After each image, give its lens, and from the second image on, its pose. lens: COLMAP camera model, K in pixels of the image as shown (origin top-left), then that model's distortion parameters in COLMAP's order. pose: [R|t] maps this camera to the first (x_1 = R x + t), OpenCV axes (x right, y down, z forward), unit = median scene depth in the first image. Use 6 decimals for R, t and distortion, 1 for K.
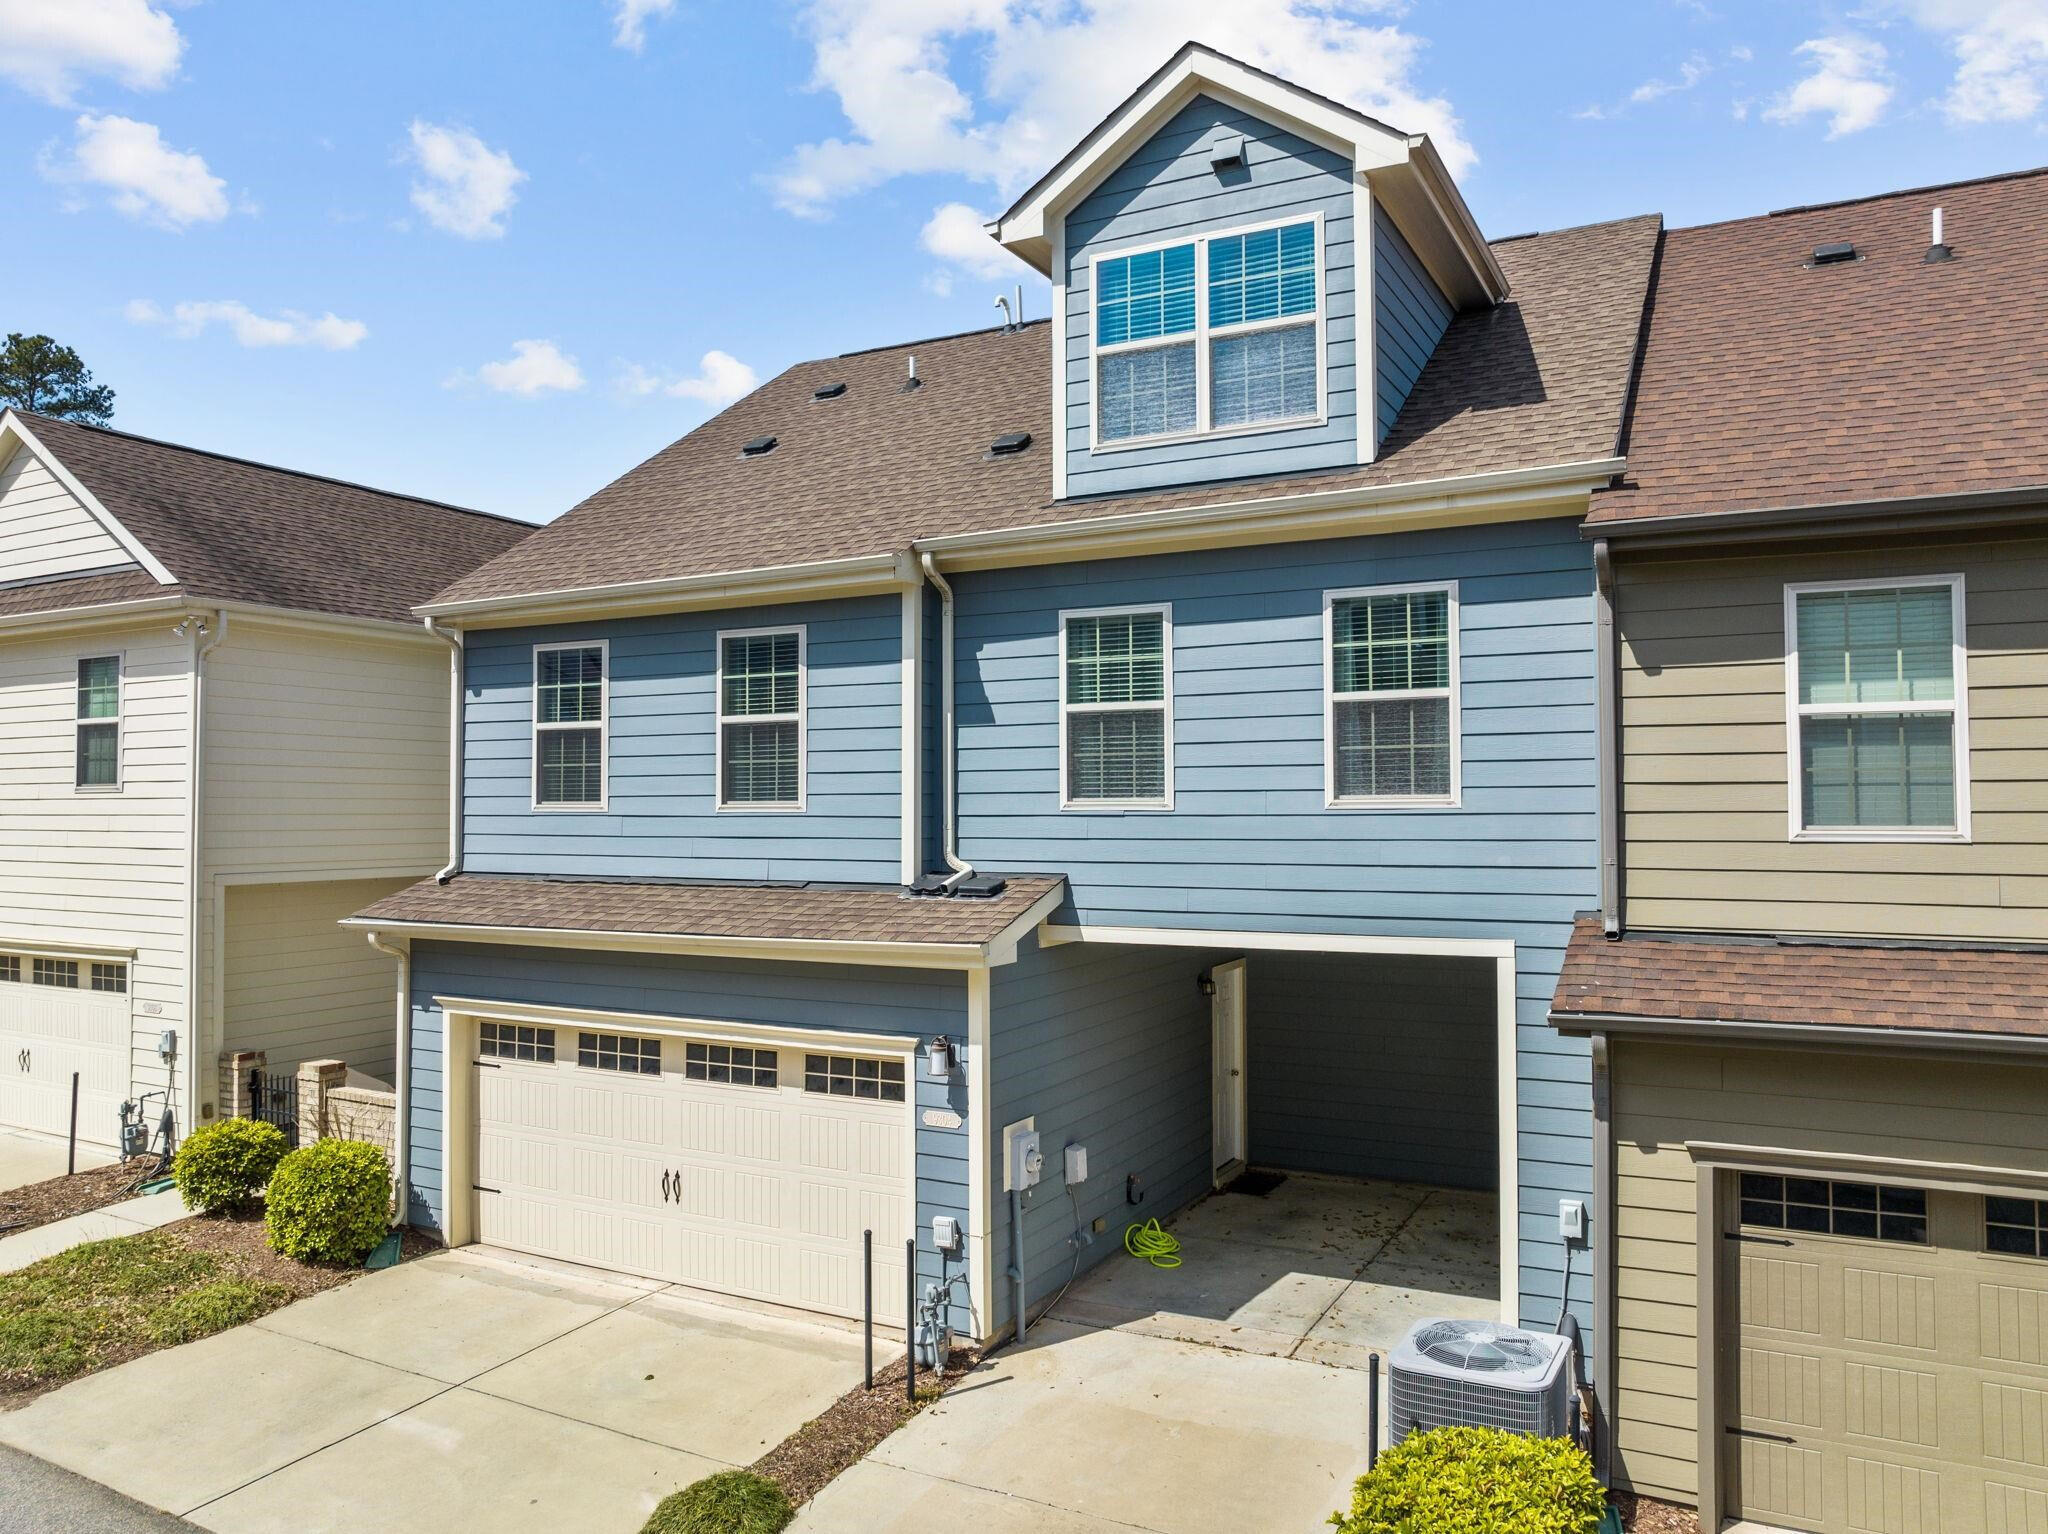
lens RADIAL K [[1442.9, 0, 1033.3], [0, 1442.9, 759.6], [0, 0, 1]] dist [-0.054223, 0.018881]
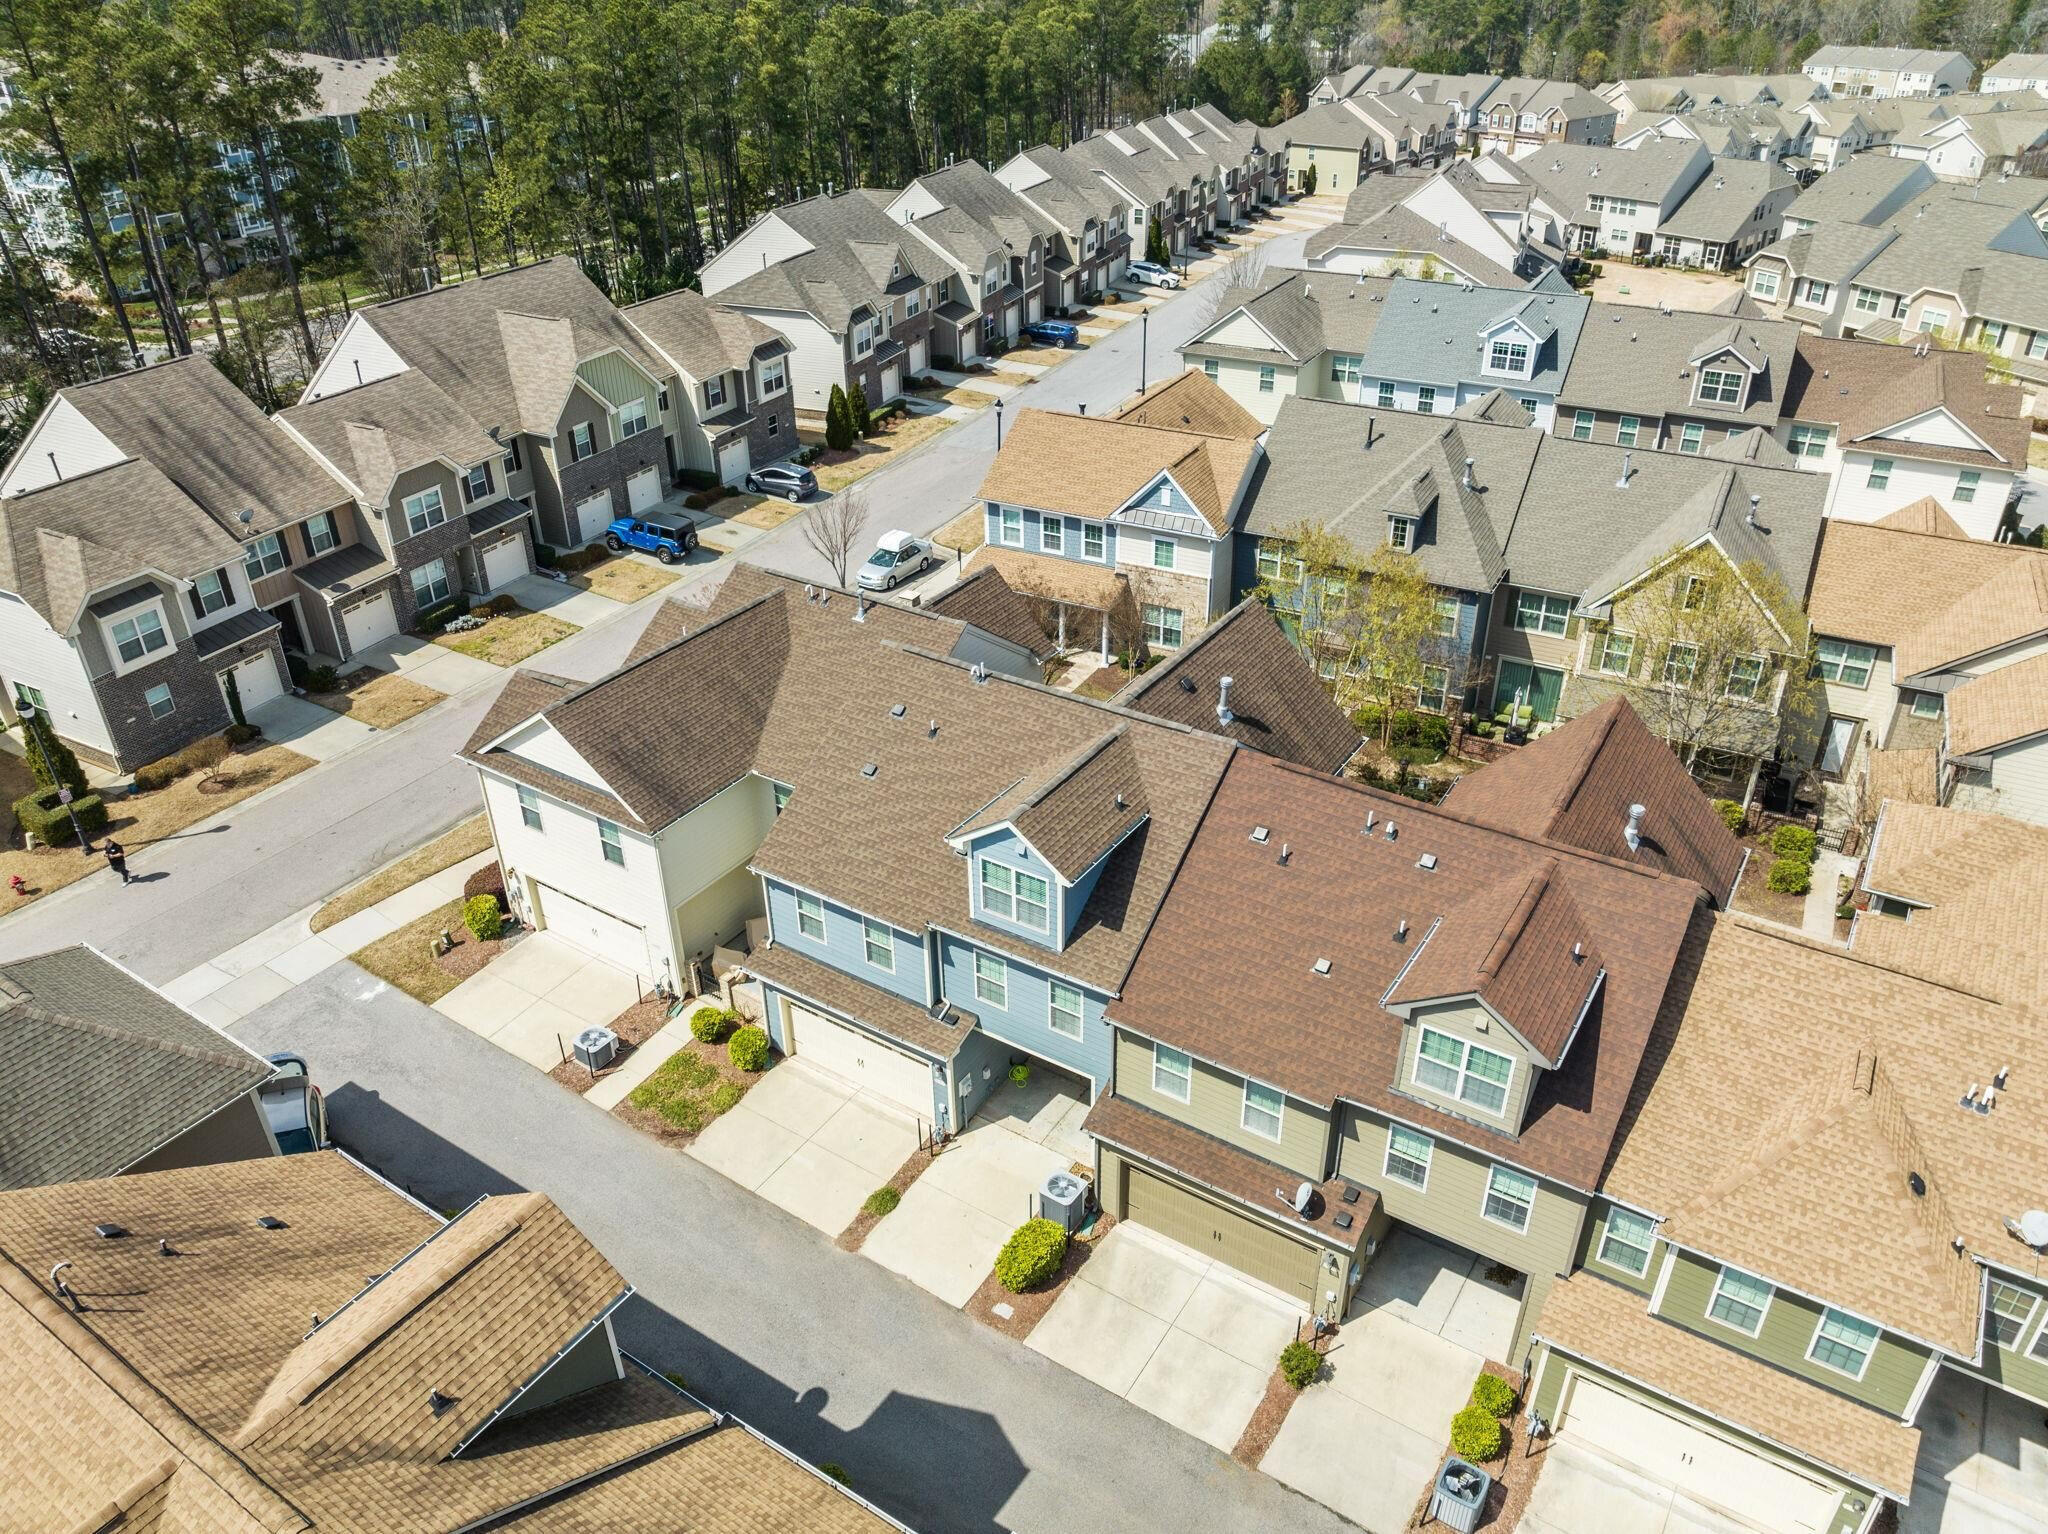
lens RADIAL K [[1442.9, 0, 1033.3], [0, 1442.9, 759.6], [0, 0, 1]] dist [-0.054223, 0.018881]
pose [[0.995336, 0.040521, -0.087547, 0.407529], [0.013053, 0.842593, 0.538393, -2.141151], [0.095583, -0.537025, 0.838134, -1.362923]]
